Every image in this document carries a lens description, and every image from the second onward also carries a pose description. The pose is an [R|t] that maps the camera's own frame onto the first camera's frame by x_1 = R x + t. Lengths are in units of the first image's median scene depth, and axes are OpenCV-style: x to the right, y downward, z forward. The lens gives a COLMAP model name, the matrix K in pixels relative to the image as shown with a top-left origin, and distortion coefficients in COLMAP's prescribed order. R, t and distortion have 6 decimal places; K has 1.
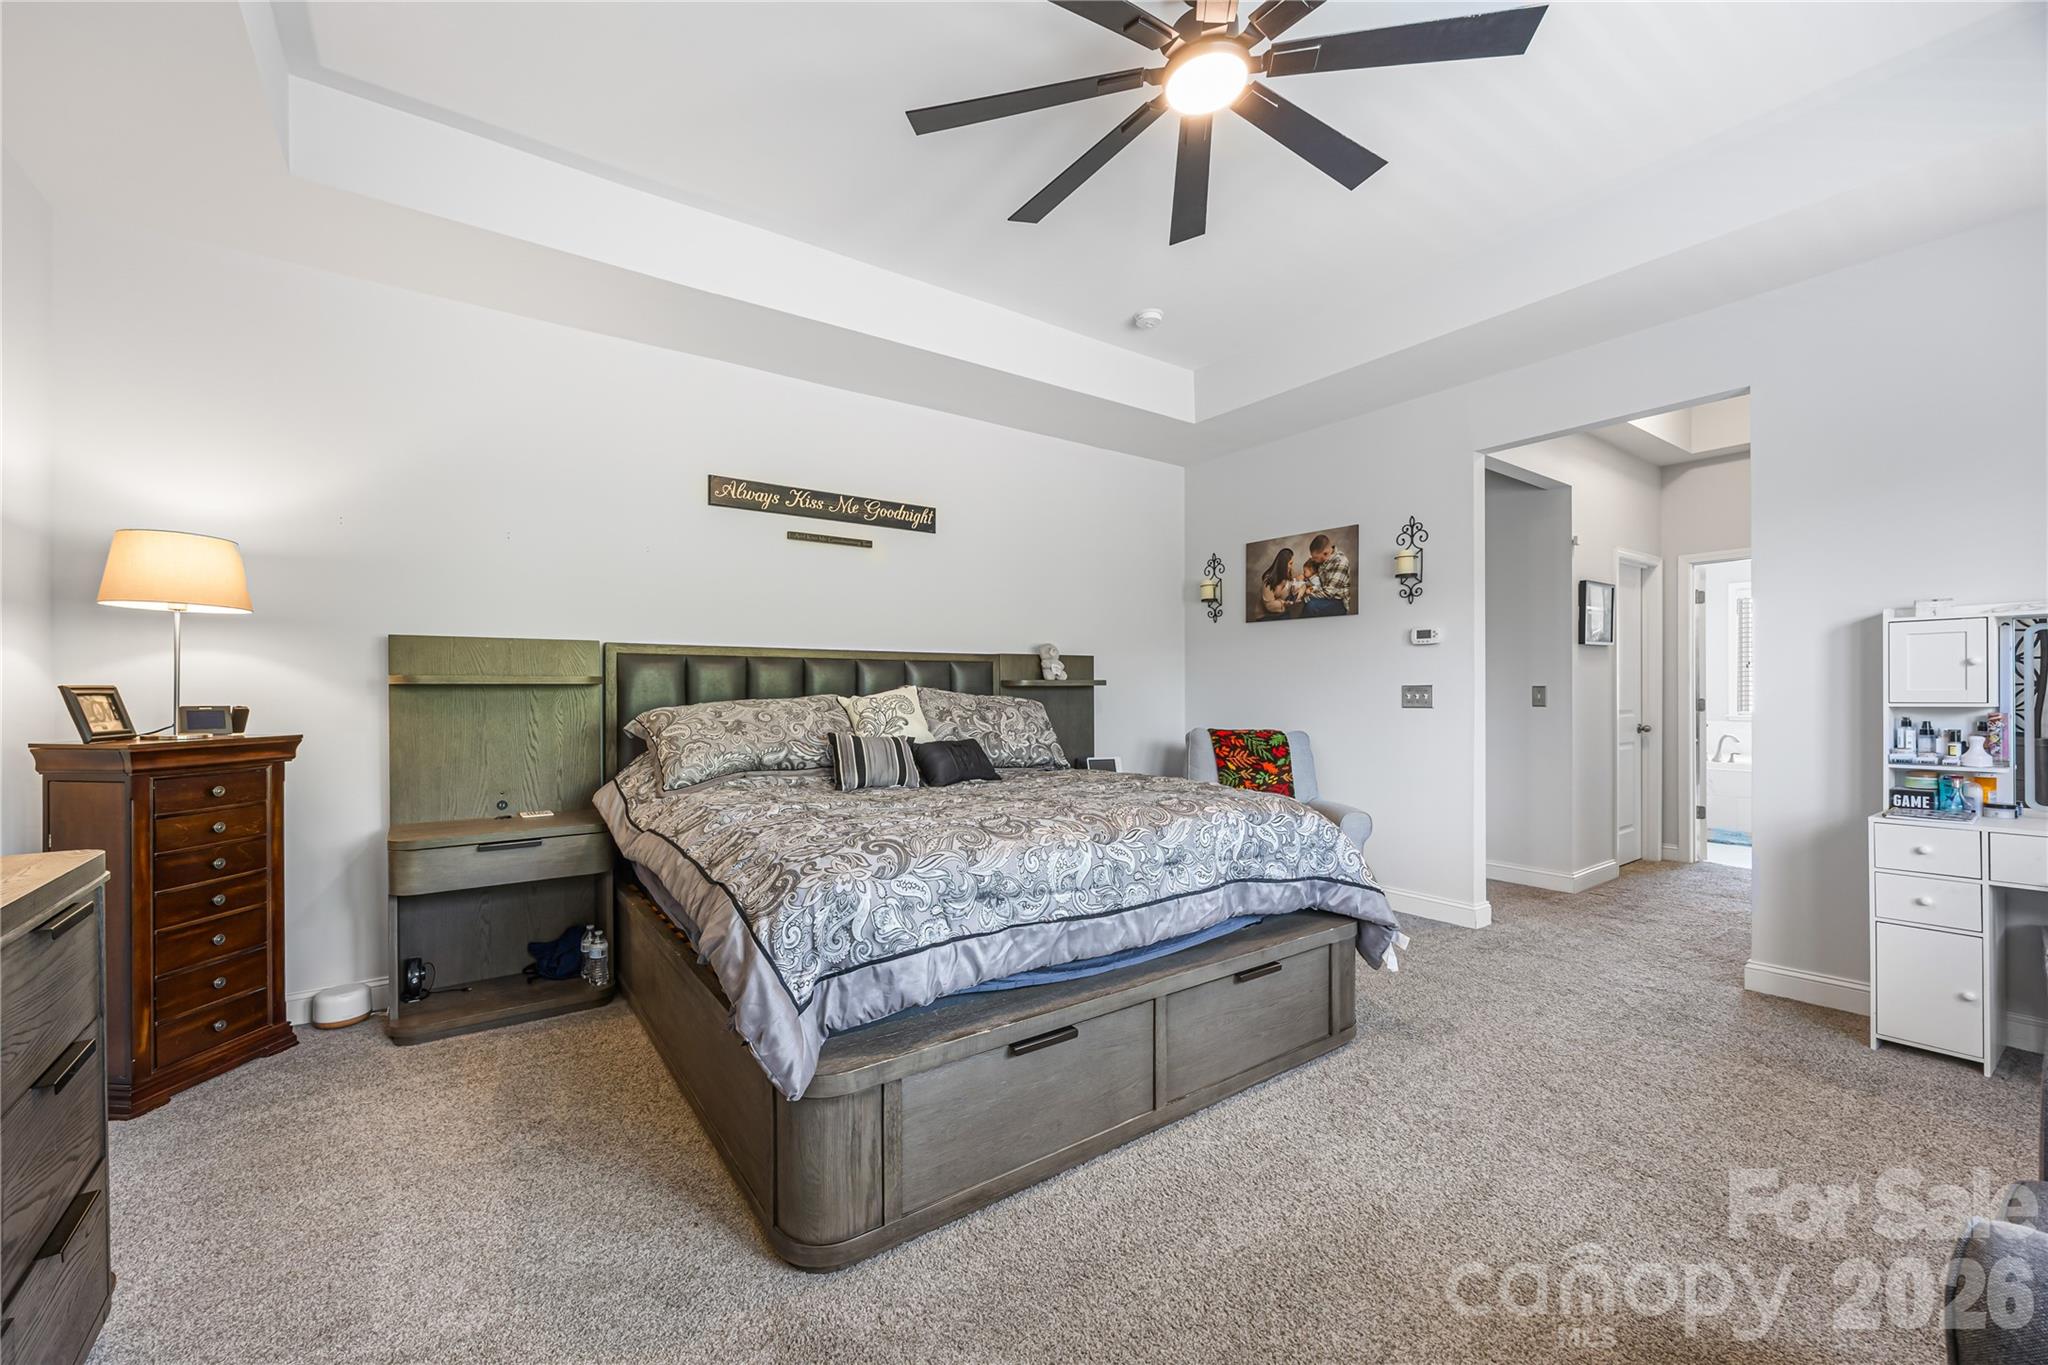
lens RADIAL K [[810.3, 0, 1024.0], [0, 810.3, 682.5], [0, 0, 1]] dist [-0.019243, -0.000041]
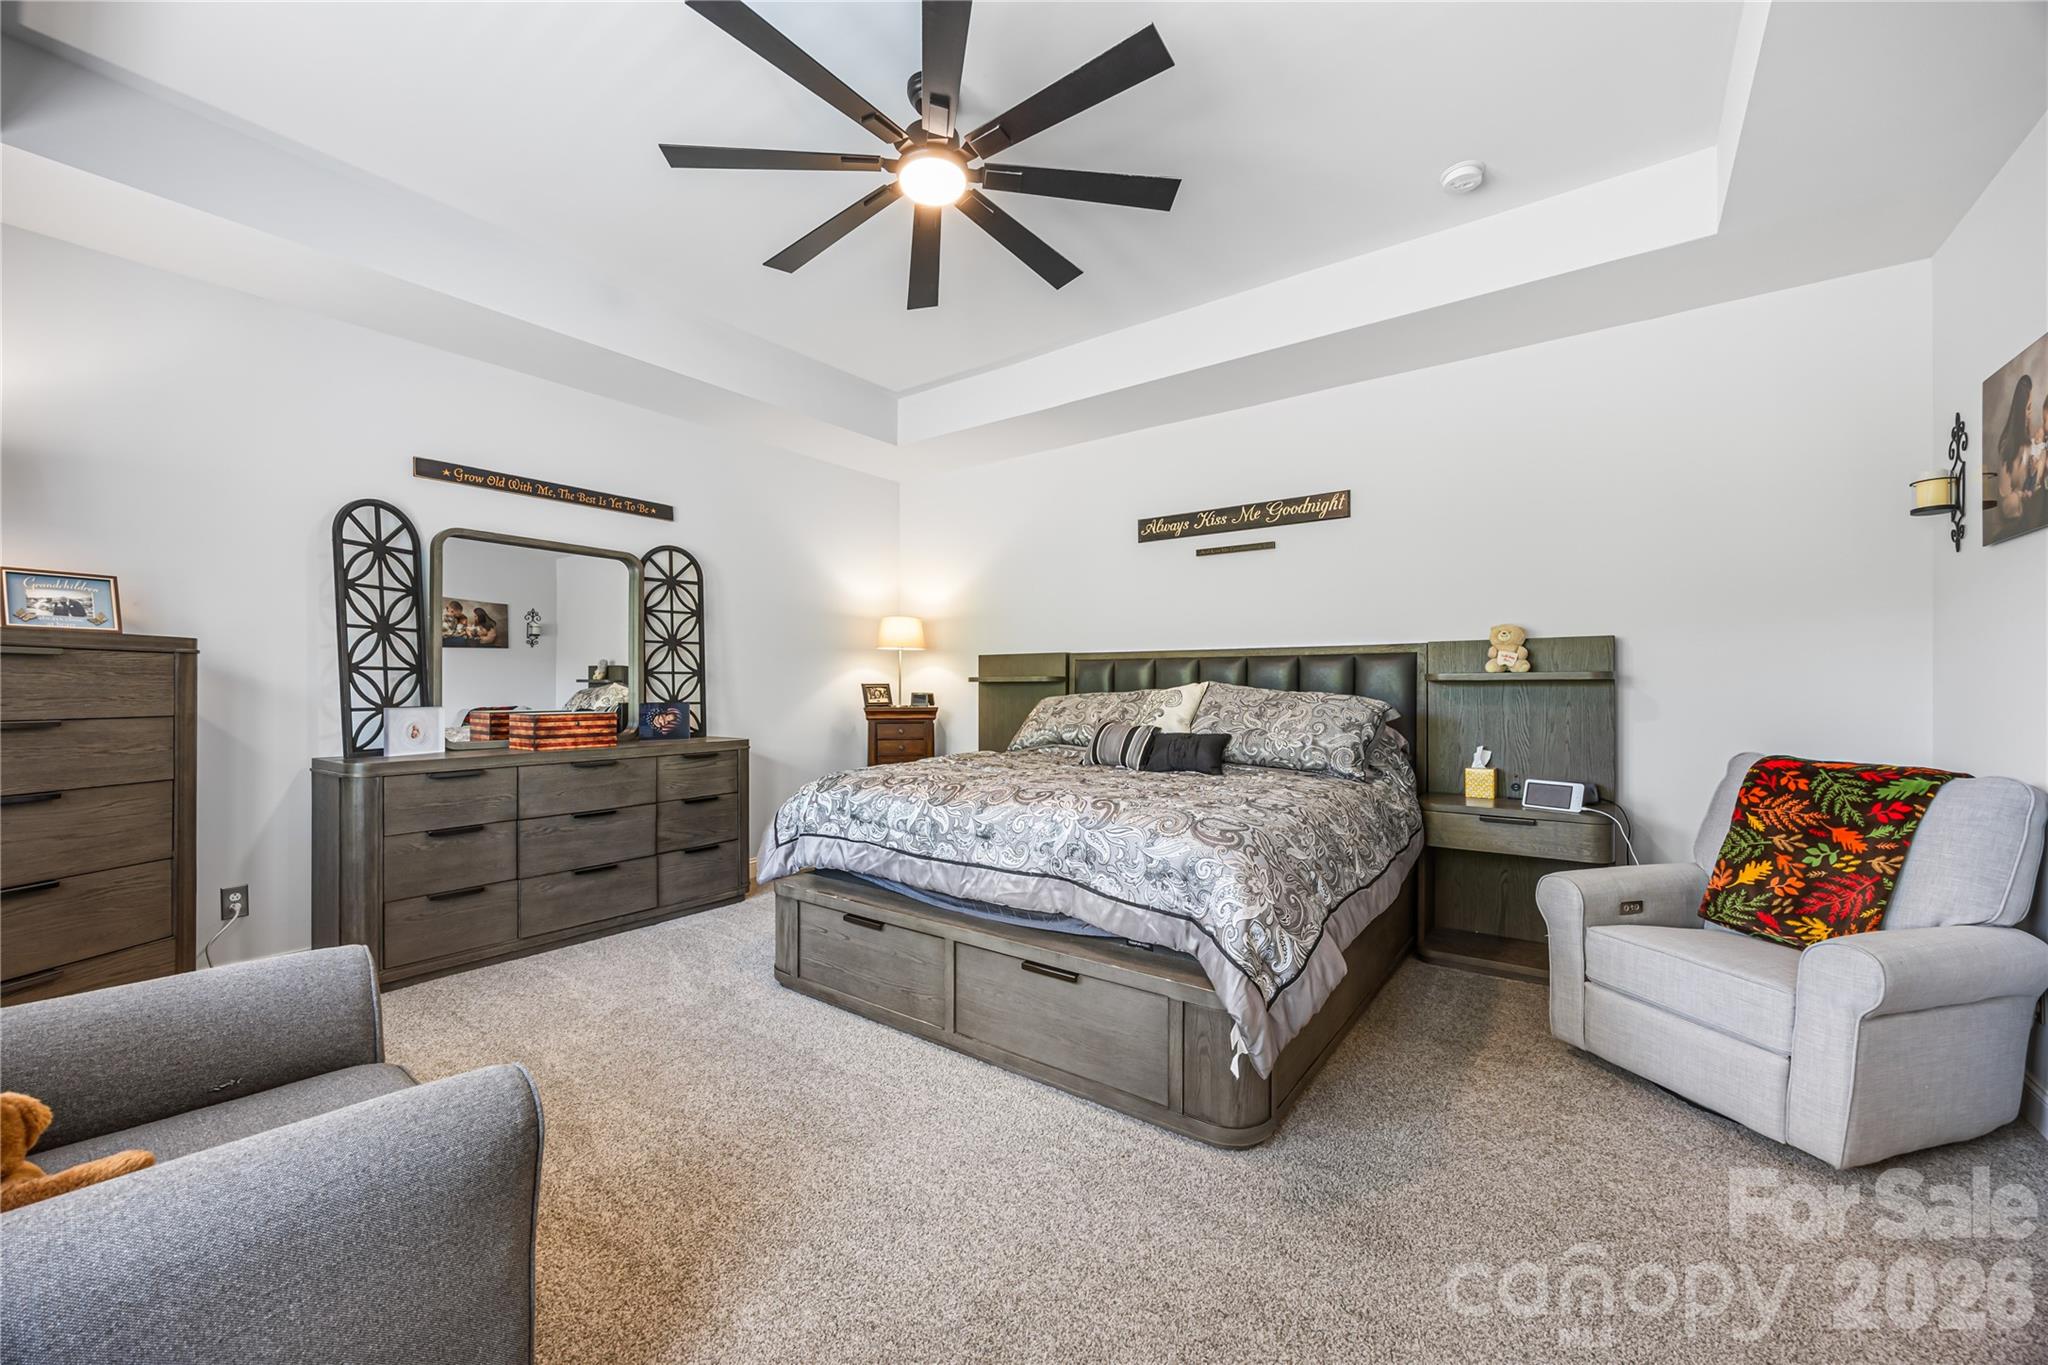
lens RADIAL K [[804.8, 0, 1018.5], [0, 804.8, 677.5], [0, 0, 1]] dist [-0.001910, -0.000111]
pose [[0.287066, -0.007002, -0.957885, 0.996268], [0.009306, 0.999946, -0.004521, 0.001051], [0.957866, -0.007616, 0.287116, 0.552324]]
